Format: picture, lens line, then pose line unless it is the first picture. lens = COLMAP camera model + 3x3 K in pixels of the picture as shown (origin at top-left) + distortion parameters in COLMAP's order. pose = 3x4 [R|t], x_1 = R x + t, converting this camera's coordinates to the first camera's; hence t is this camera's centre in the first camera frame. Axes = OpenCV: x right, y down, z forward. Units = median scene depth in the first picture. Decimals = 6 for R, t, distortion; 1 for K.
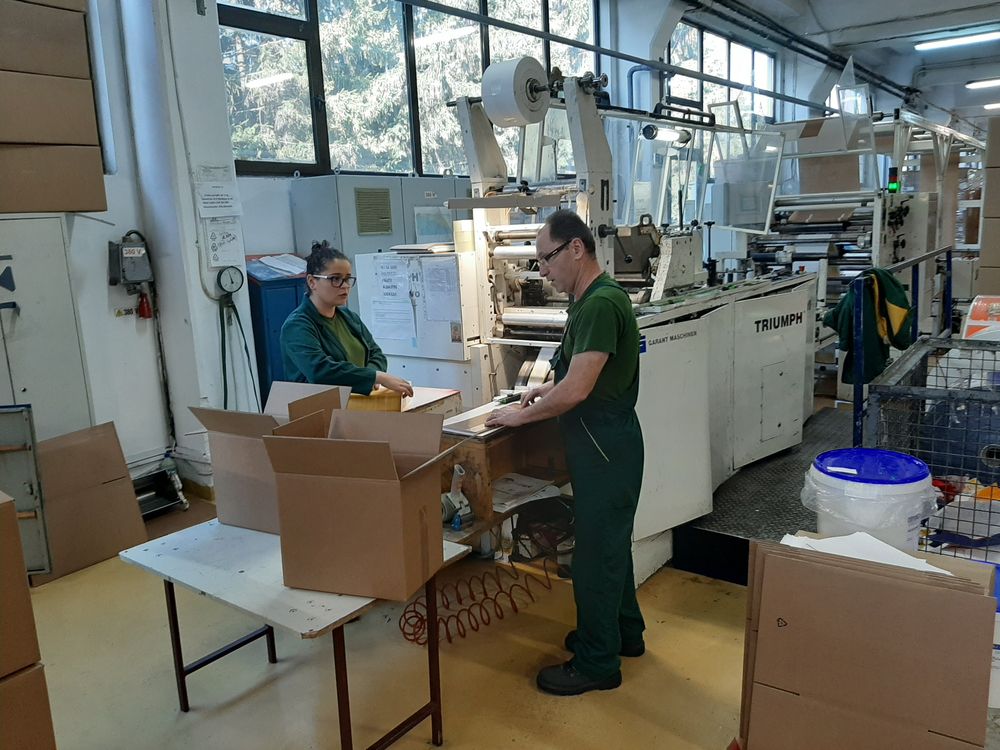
lens RADIAL K [[806.9, 0, 510.9], [0, 806.9, 371.6], [0, 0, 1]] dist [0.049835, -0.108798]
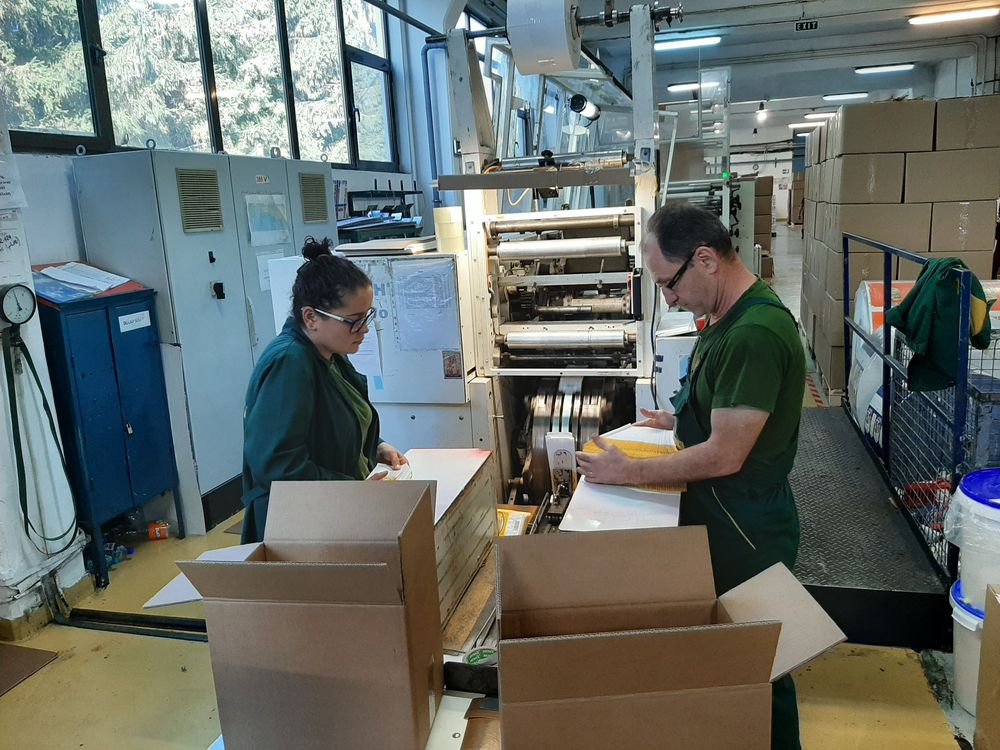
lens RADIAL K [[806.9, 0, 524.7], [0, 806.9, 365.2], [0, 0, 1]] dist [0.049835, -0.108798]
pose [[0.930489, -0.078421, 0.357827, -0.192176], [0.079341, 0.996774, 0.012136, -0.037947], [-0.357625, 0.017098, 0.933709, 0.229729]]
